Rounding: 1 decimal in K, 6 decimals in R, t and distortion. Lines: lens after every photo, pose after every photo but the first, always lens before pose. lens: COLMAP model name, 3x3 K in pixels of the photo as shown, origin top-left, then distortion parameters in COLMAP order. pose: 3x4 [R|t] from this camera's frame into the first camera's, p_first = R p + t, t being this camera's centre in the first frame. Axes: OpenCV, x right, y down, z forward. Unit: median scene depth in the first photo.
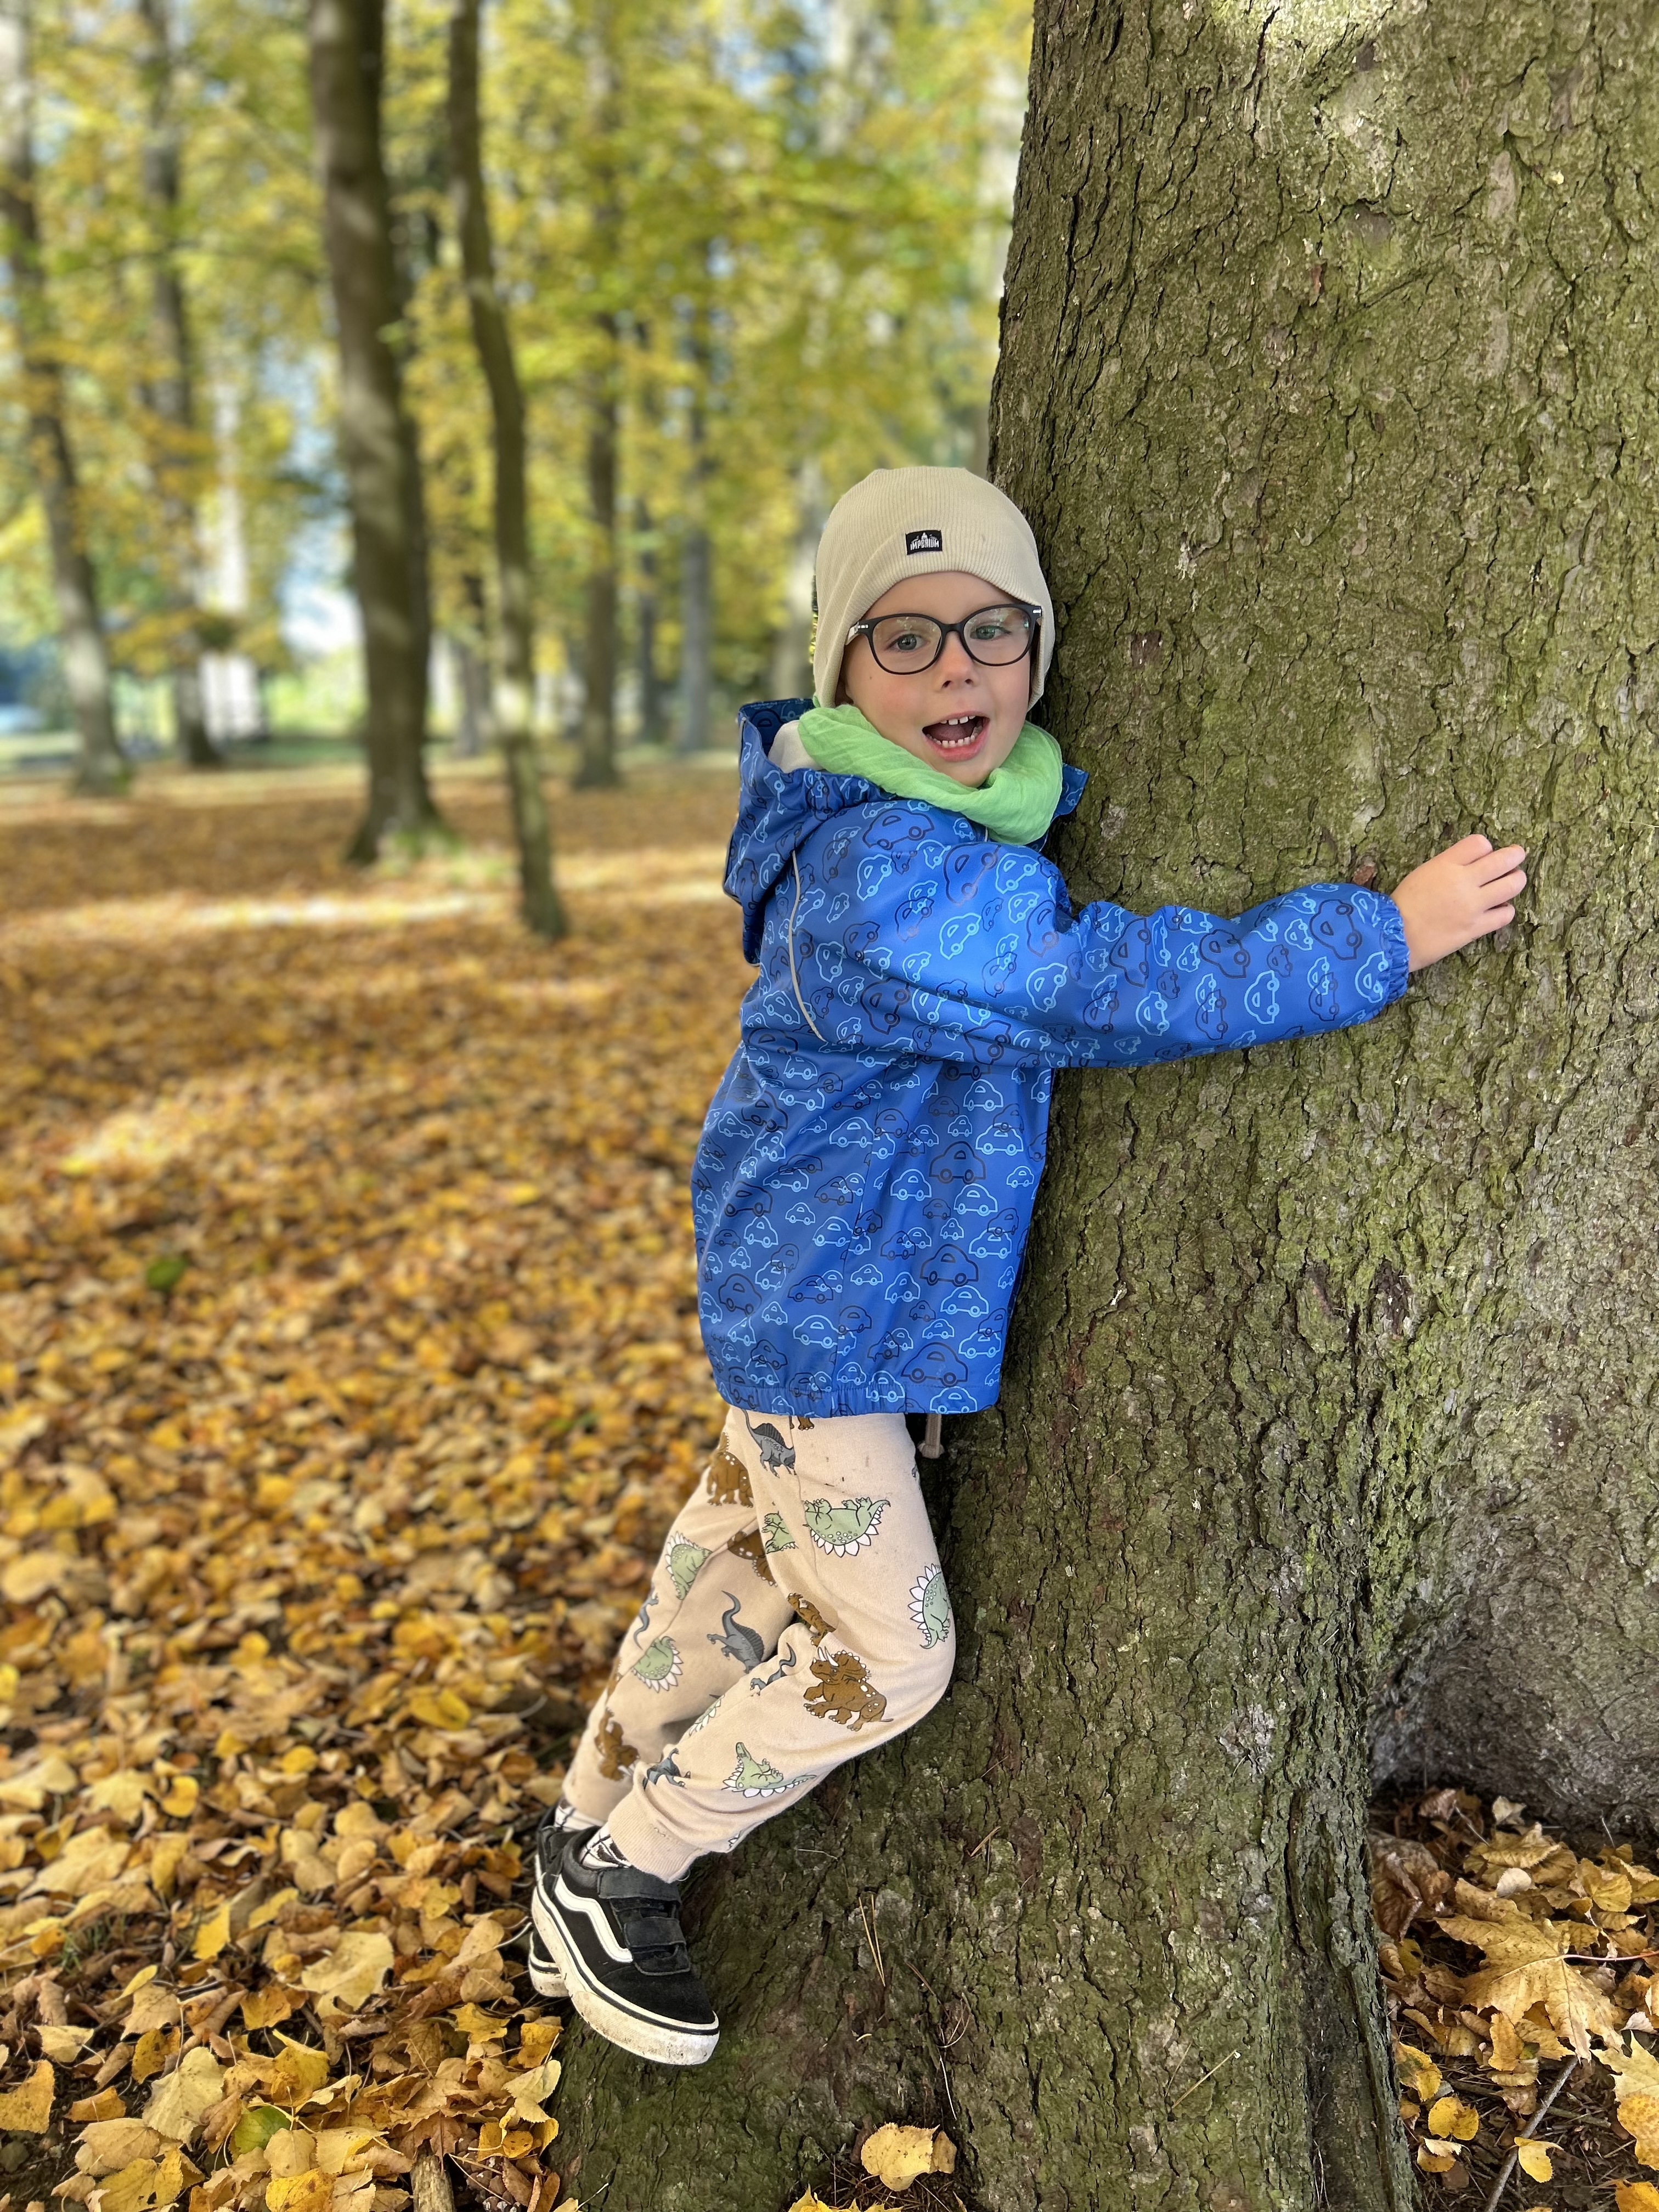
lens RADIAL K [[1669.9, 0, 825.9], [0, 1669.9, 1119.9], [0, 0, 1]] dist [0.034487, -0.045000]
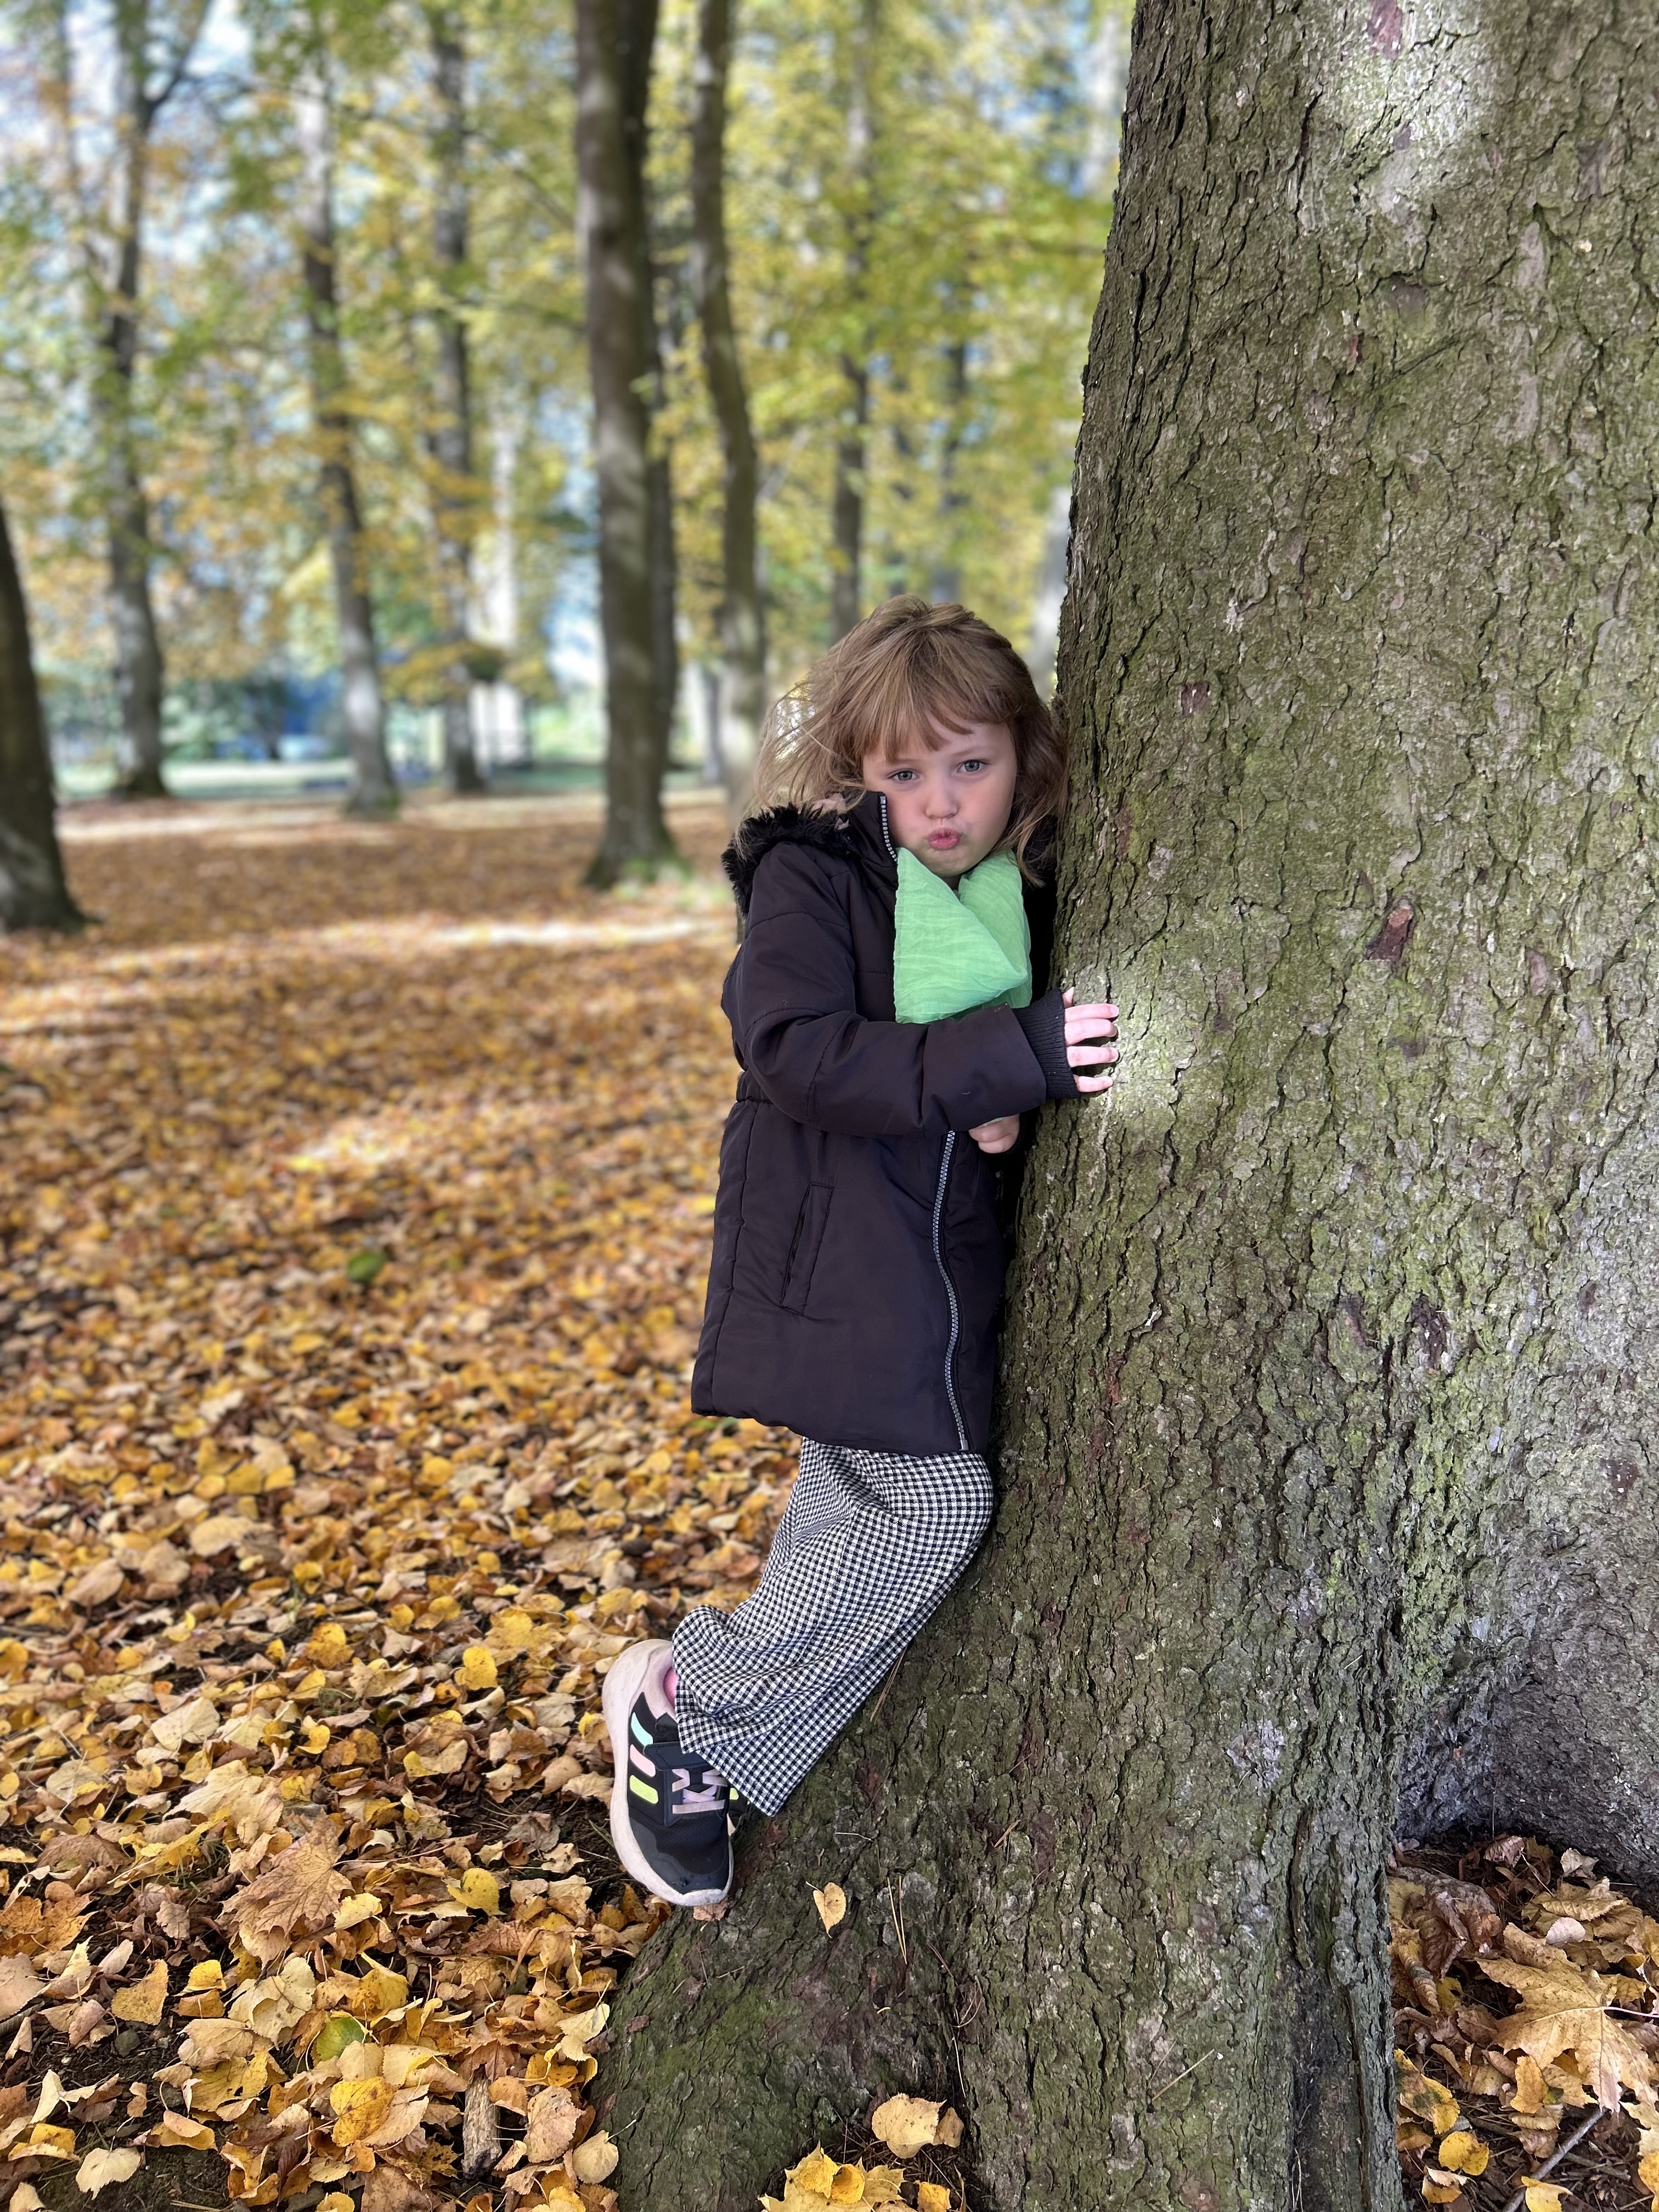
lens RADIAL K [[1669.9, 0, 833.8], [0, 1669.9, 1108.1], [0, 0, 1]] dist [0.034487, -0.045000]
pose [[0.990158, 0.031783, -0.136294, 0.114684], [-0.034765, 0.999204, -0.019556, 0.002780], [0.135564, 0.024102, 0.990475, -0.059235]]
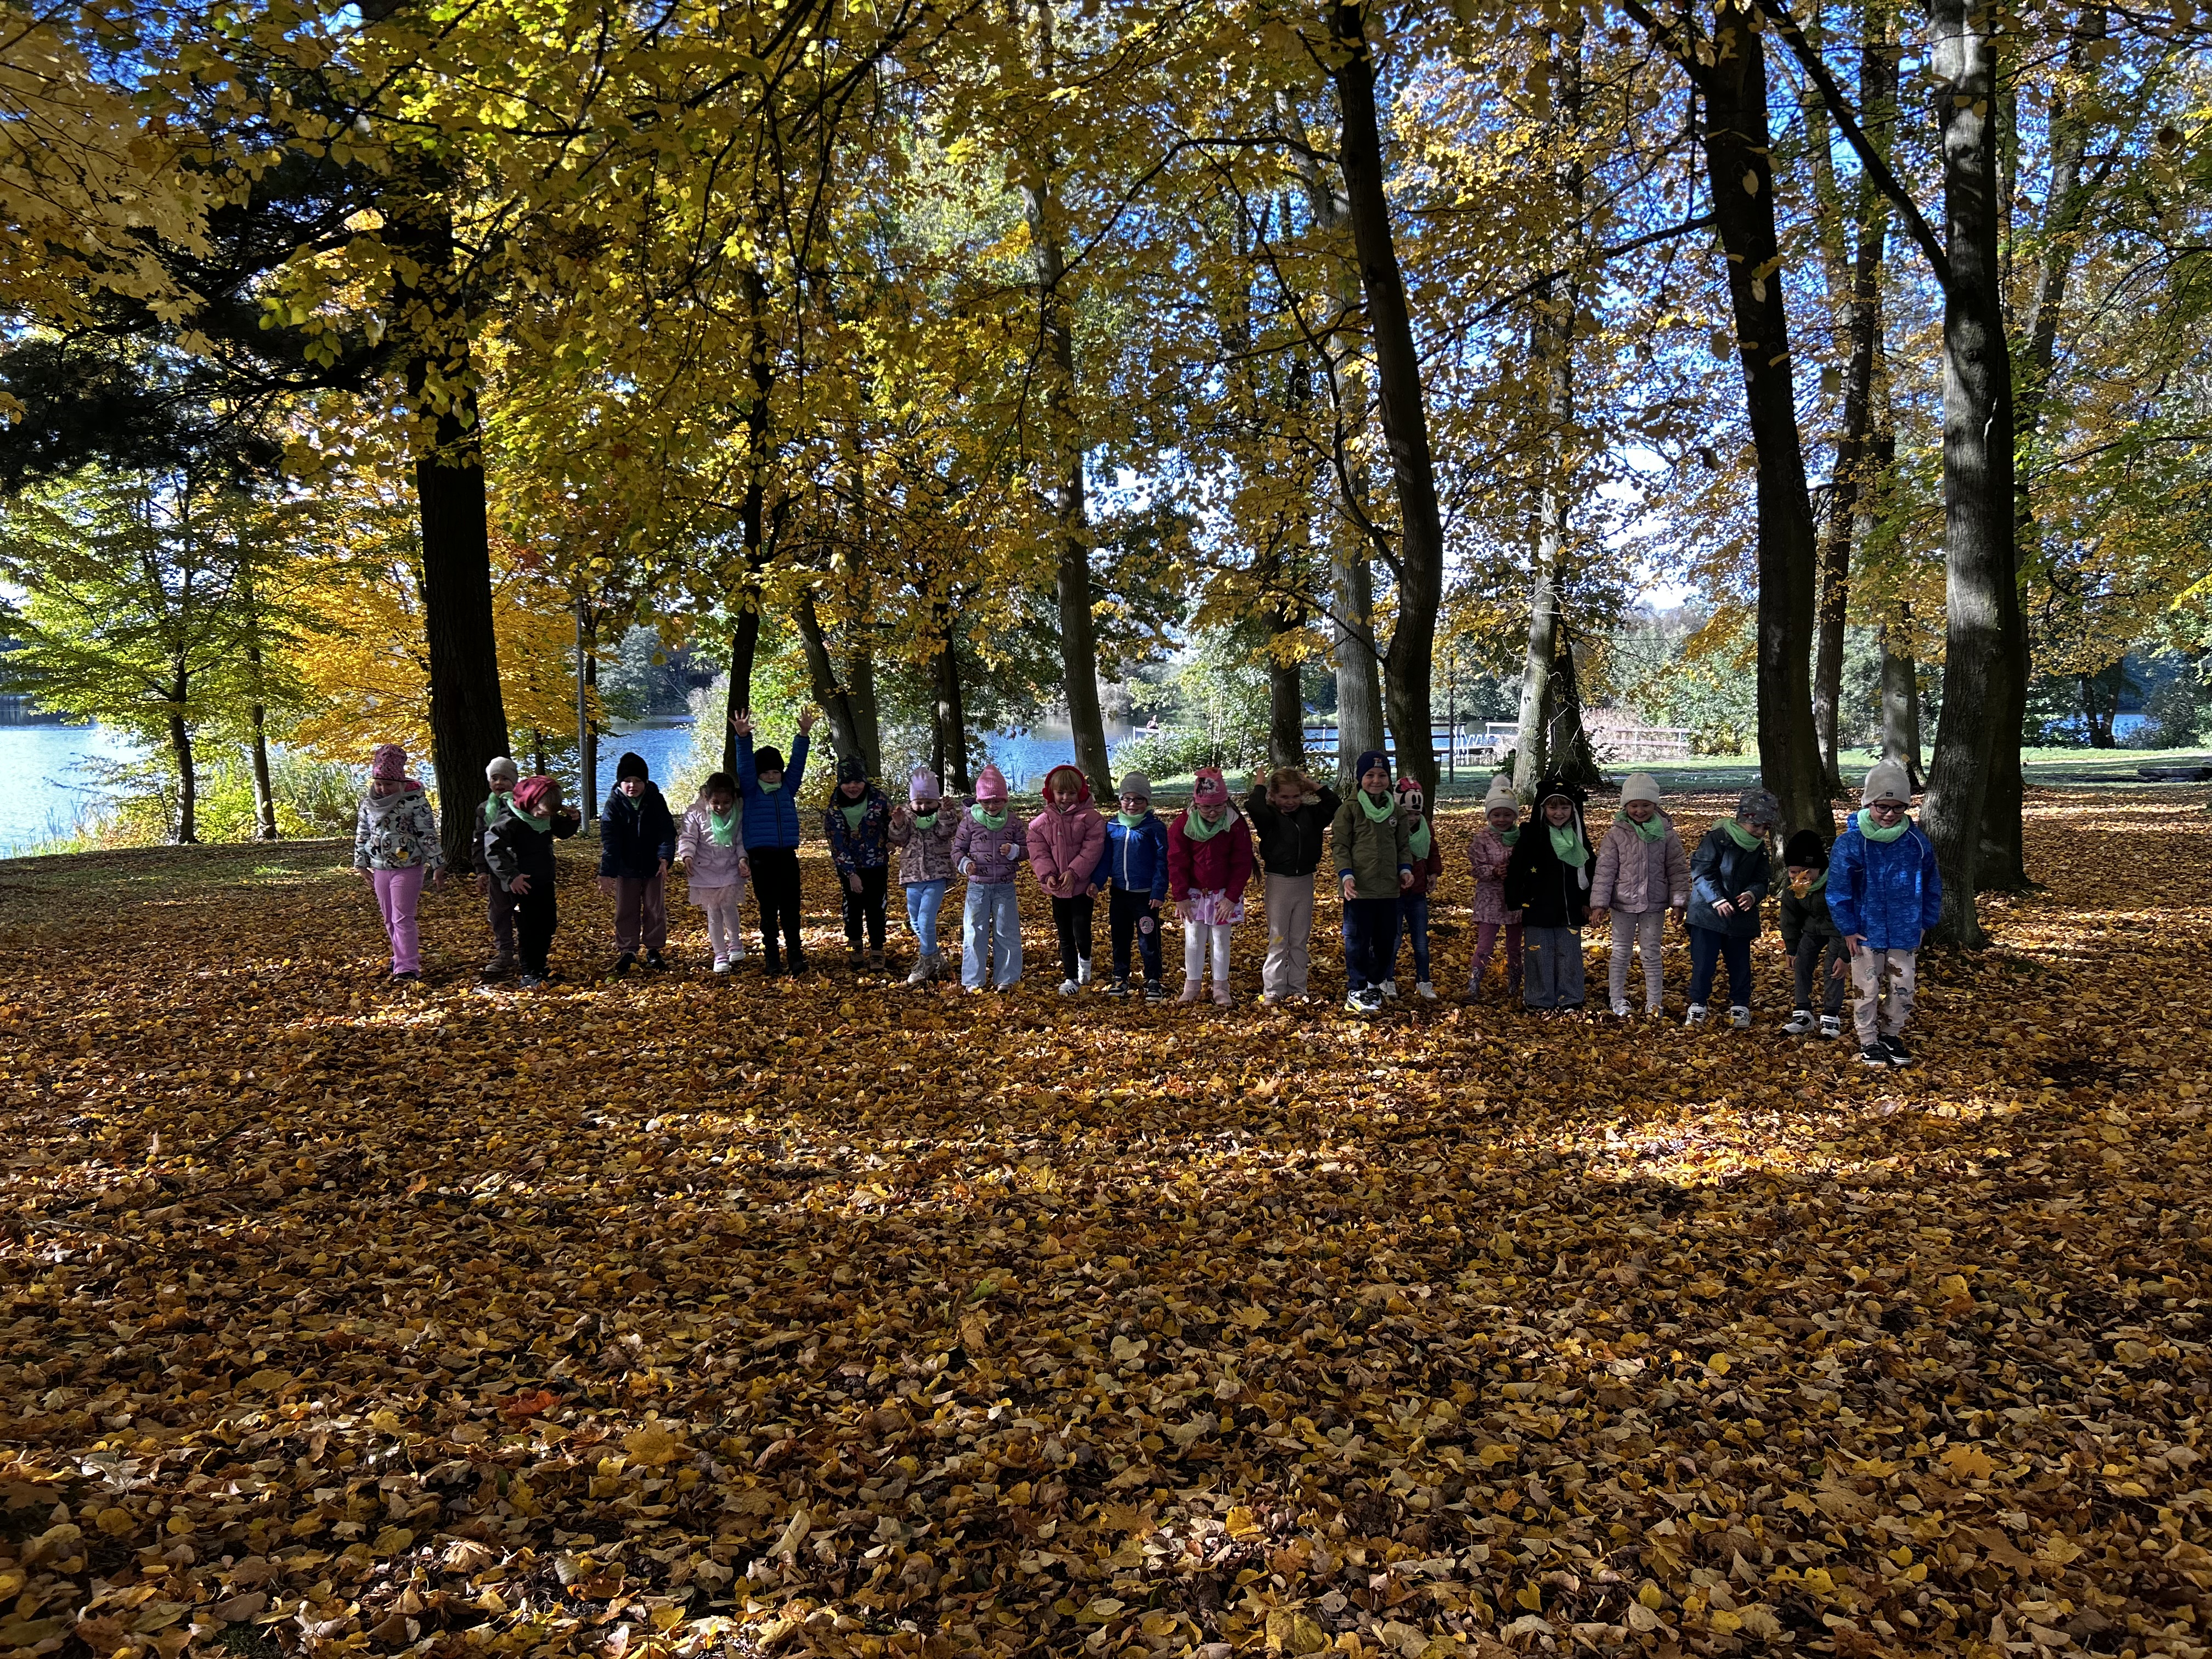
lens RADIAL K [[1669.9, 0, 1113.5], [0, 1669.9, 827.6], [0, 0, 1]] dist [0.034487, -0.045000]
pose [[0.560492, 0.059146, -0.826045, 0.957005], [-0.198624, 0.977934, -0.064750, 0.502238], [0.803988, 0.200365, 0.559872, -3.032094]]
